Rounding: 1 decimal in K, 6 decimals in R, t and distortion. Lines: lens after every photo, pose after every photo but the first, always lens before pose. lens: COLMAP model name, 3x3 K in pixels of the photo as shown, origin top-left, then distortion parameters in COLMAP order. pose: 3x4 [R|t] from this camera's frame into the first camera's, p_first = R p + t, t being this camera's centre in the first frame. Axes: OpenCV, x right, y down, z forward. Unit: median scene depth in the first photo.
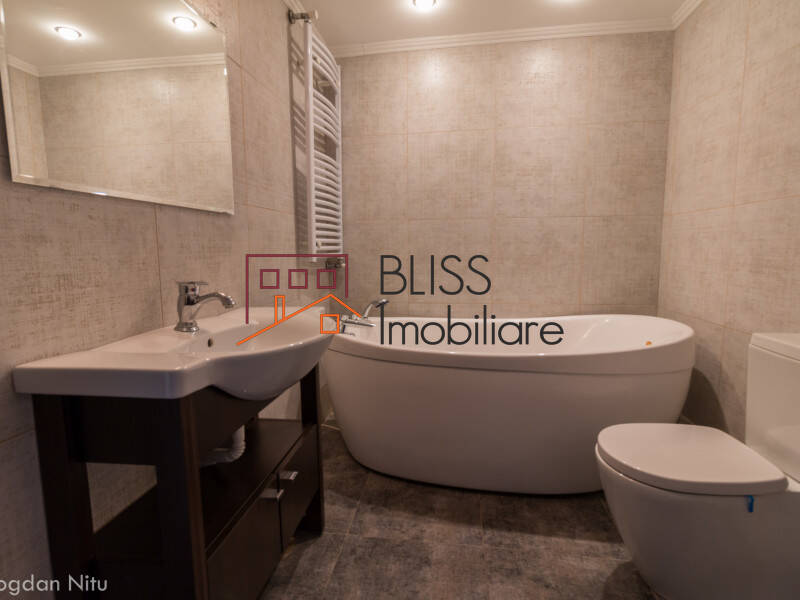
lens RADIAL K [[413.9, 0, 399.9], [0, 413.9, 296.2], [0, 0, 1]] dist [0.003315, -0.001206]
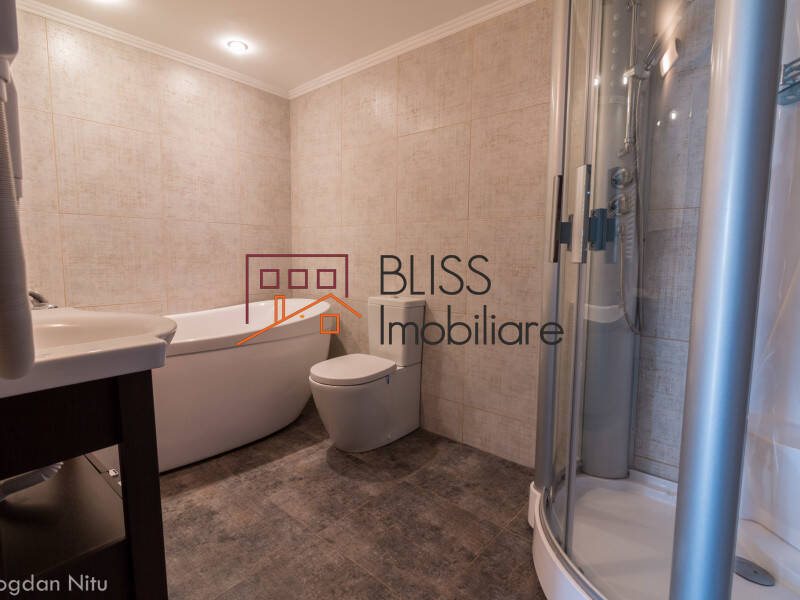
lens RADIAL K [[413.9, 0, 402.6], [0, 413.9, 299.4], [0, 0, 1]] dist [0.003315, -0.001206]
pose [[0.534553, -0.079889, 0.841350, -0.396835], [0.081193, 0.995772, 0.042966, 0.020196], [-0.841226, 0.045344, 0.538780, -0.076905]]
